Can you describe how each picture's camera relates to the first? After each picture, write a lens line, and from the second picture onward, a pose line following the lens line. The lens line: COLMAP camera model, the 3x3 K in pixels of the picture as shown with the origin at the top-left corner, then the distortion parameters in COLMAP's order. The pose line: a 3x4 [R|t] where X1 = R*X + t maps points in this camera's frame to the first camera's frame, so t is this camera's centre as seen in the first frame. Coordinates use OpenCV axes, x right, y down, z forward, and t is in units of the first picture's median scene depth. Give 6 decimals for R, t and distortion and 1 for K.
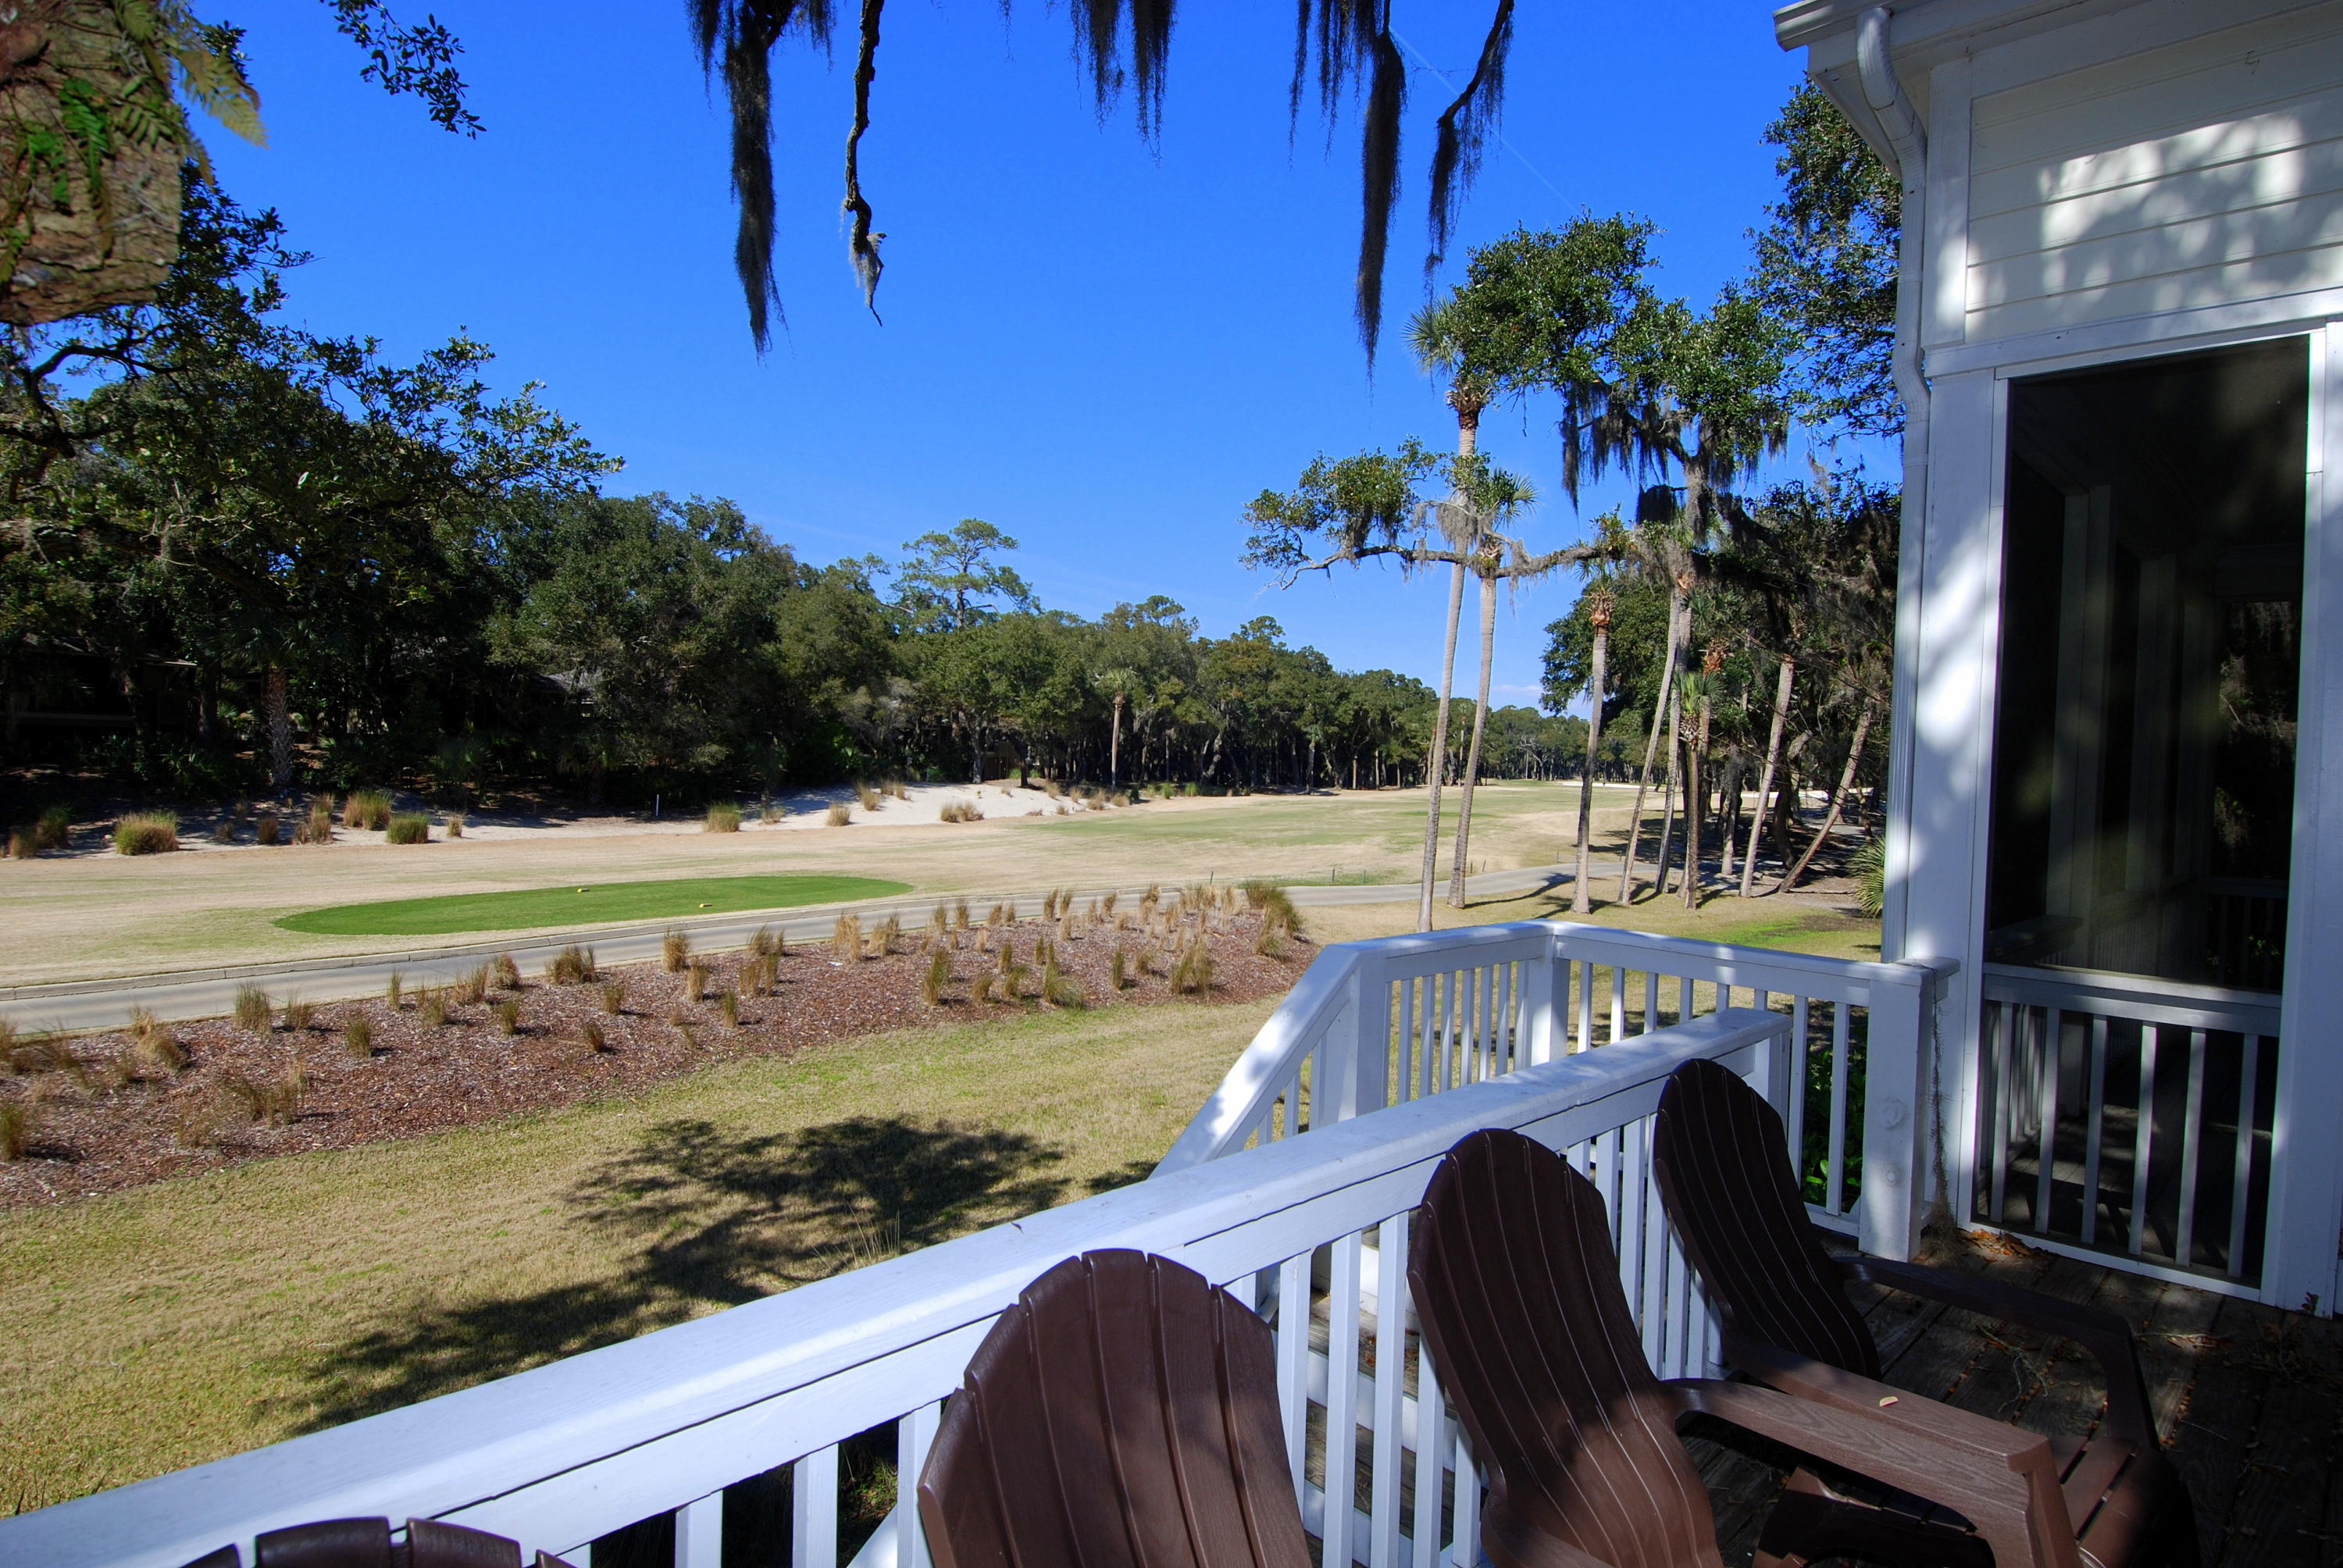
lens RADIAL K [[1224.1, 0, 1170.2], [0, 1224.1, 777.7], [0, 0, 1]] dist [0.059017, -0.063619]
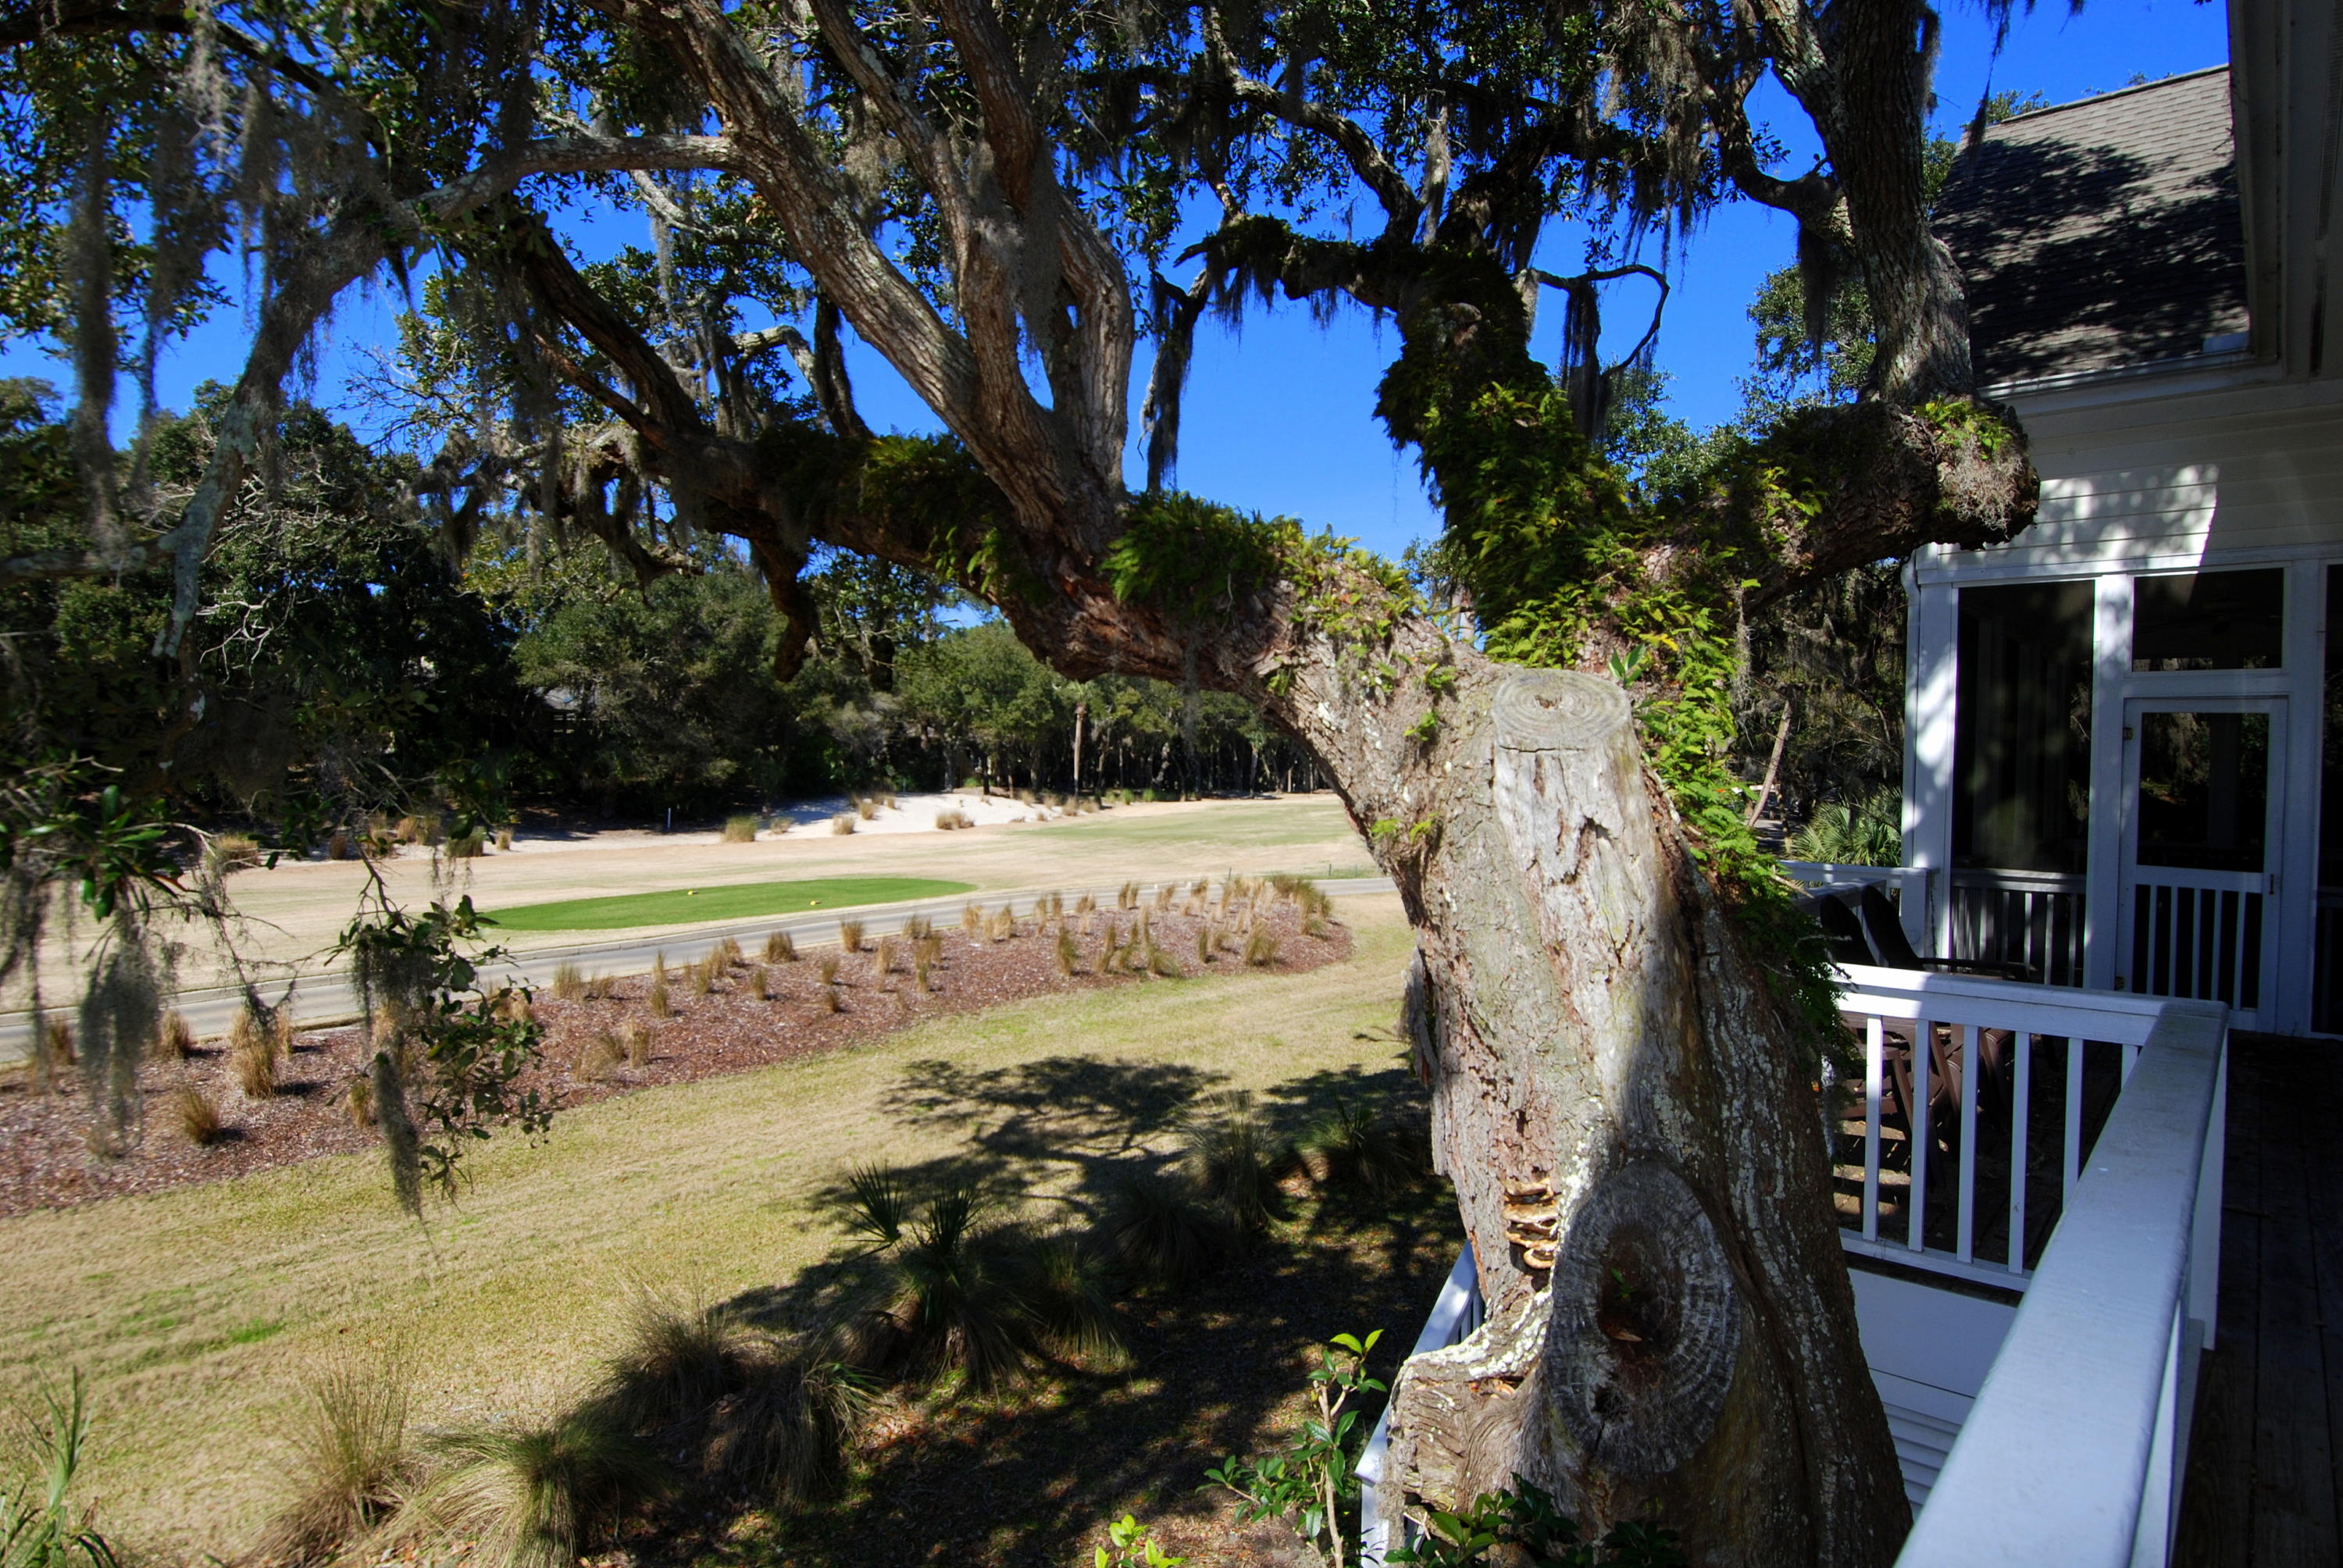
lens RADIAL K [[1224.1, 0, 1170.2], [0, 1224.1, 777.7], [0, 0, 1]] dist [0.059017, -0.063619]
pose [[0.997885, -0.014473, 0.063371, -0.087918], [0.014791, 0.999880, -0.004545, -0.001461], [-0.063298, 0.005473, 0.997980, -0.112021]]
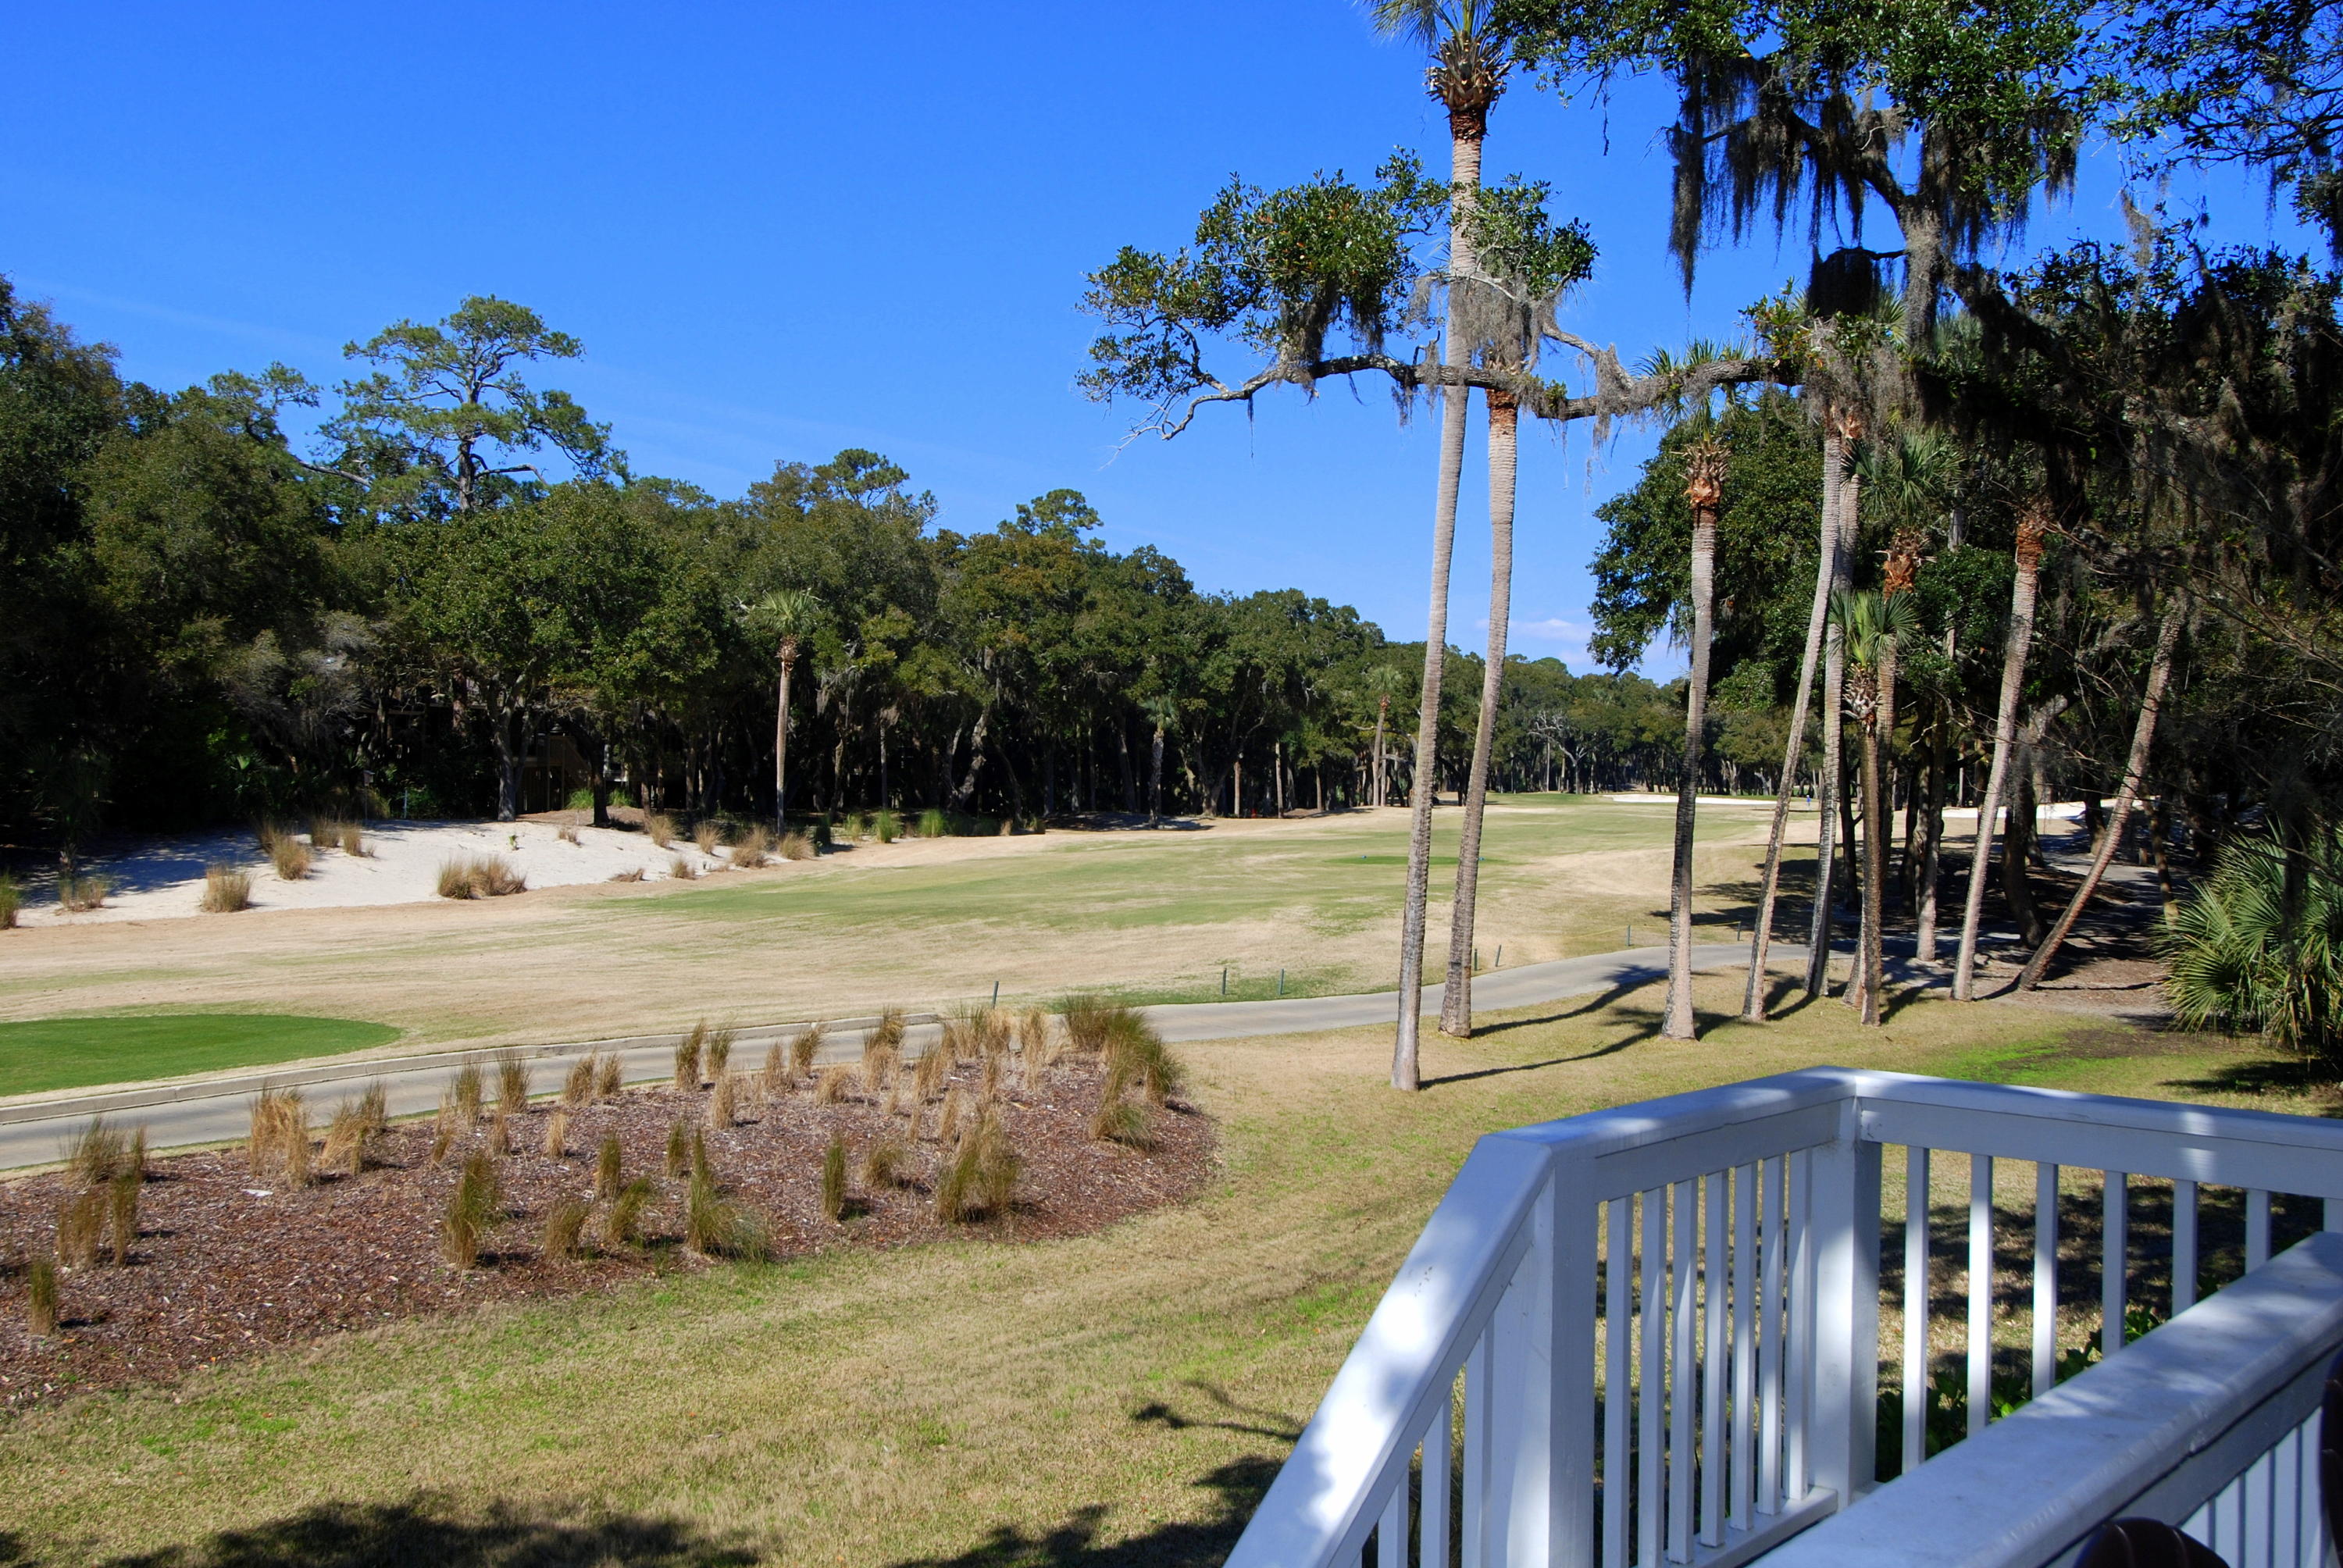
lens RADIAL K [[2343.6, 0, 1180.8], [0, 2343.6, 774.6], [0, 0, 1]] dist [0.072324, -0.081275]
pose [[0.991717, -0.017025, 0.127311, -0.012760], [0.018299, 0.999793, -0.008844, -0.000771], [-0.127135, 0.011100, 0.991823, 0.005062]]
